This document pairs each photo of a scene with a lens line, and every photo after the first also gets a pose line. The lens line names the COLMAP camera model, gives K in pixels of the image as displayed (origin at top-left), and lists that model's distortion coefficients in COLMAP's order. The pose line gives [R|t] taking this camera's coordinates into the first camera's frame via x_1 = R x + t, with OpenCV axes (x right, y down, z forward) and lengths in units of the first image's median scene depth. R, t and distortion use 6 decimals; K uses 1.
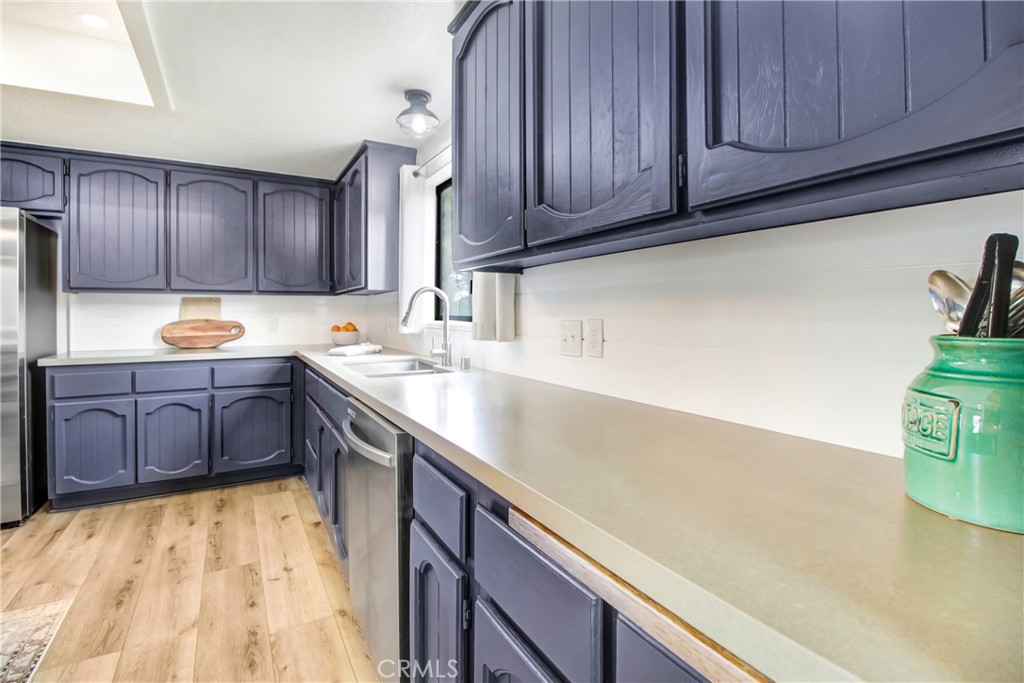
lens RADIAL K [[486.1, 0, 515.3], [0, 486.1, 314.5], [0, 0, 1]] dist [0.000281, -0.011550]
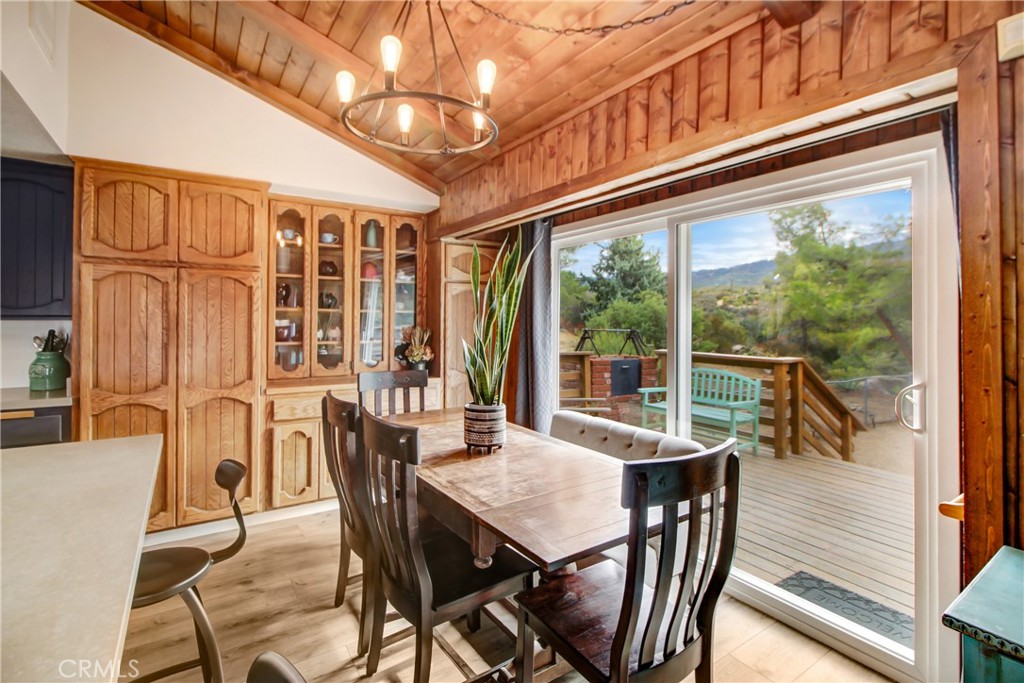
lens RADIAL K [[474.9, 0, 486.9], [0, 474.9, 307.0], [0, 0, 1]] dist [-0.001463, -0.000718]
pose [[-0.032382, 0.039135, 0.998709, -0.850196], [-0.000445, 0.999232, -0.039170, -0.047434], [-0.999475, -0.001713, -0.032340, -0.698210]]
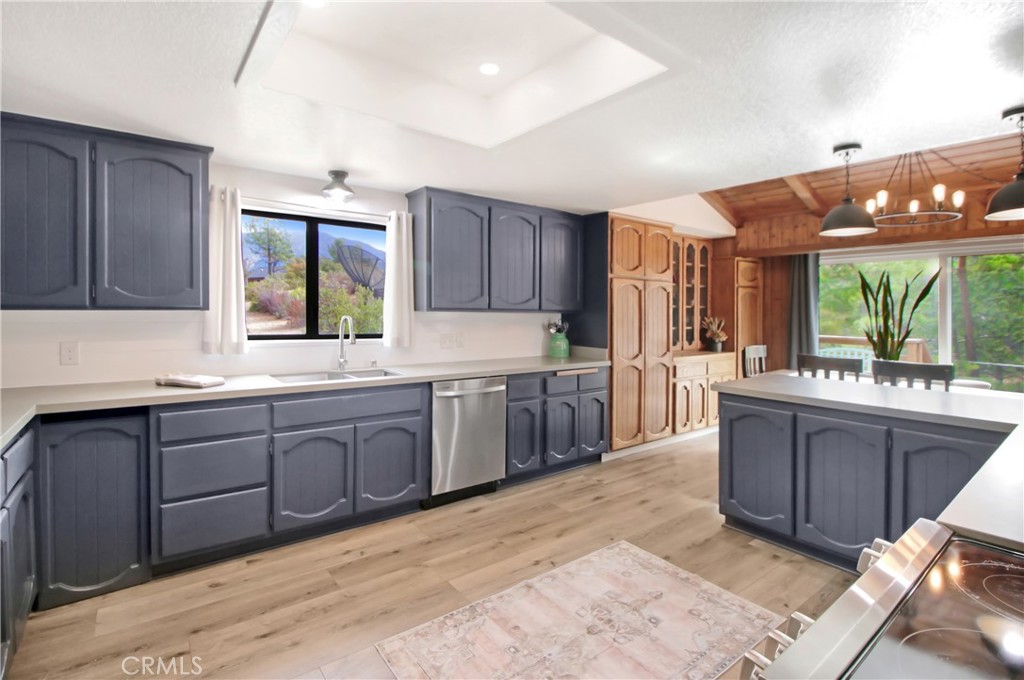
lens RADIAL K [[474.9, 0, 512.4], [0, 474.9, 297.7], [0, 0, 1]] dist [-0.001673, -0.011273]
pose [[-0.133633, 0.032183, 0.990508, -1.349436], [-0.007582, 0.999410, -0.033495, -0.054076], [-0.991002, -0.011986, -0.133310, 0.599202]]
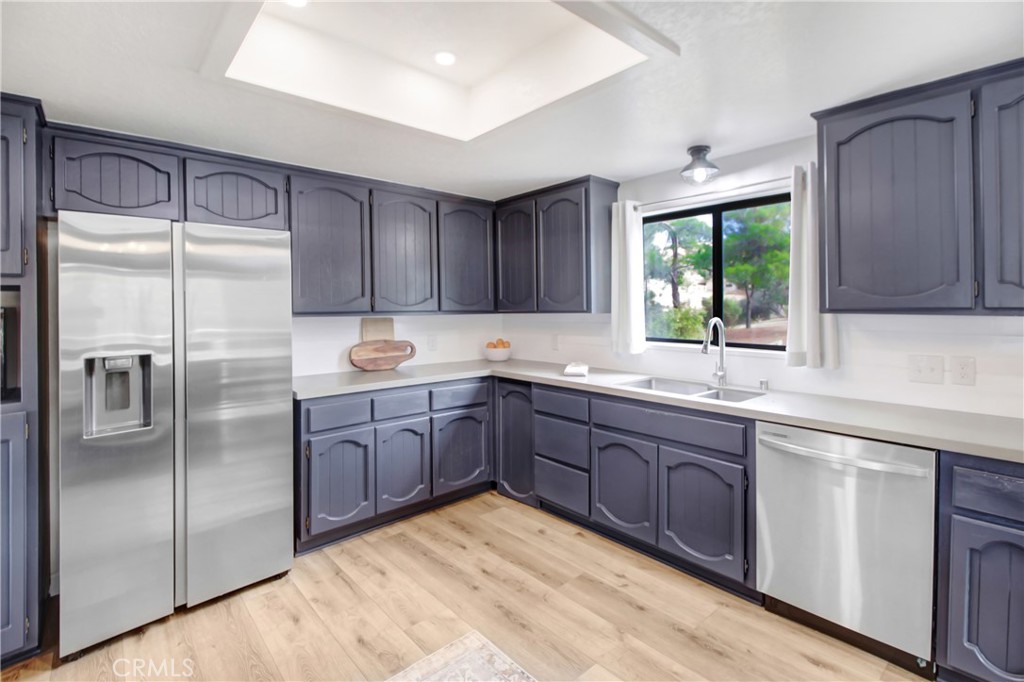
lens RADIAL K [[497.2, 0, 531.5], [0, 497.2, 309.1], [0, 0, 1]] dist [0.044010, -0.012170]
pose [[0.974836, -0.001563, 0.222916, -0.731366], [0.001312, 0.999998, 0.001274, -0.068306], [-0.222917, -0.000949, 0.974837, -0.061240]]
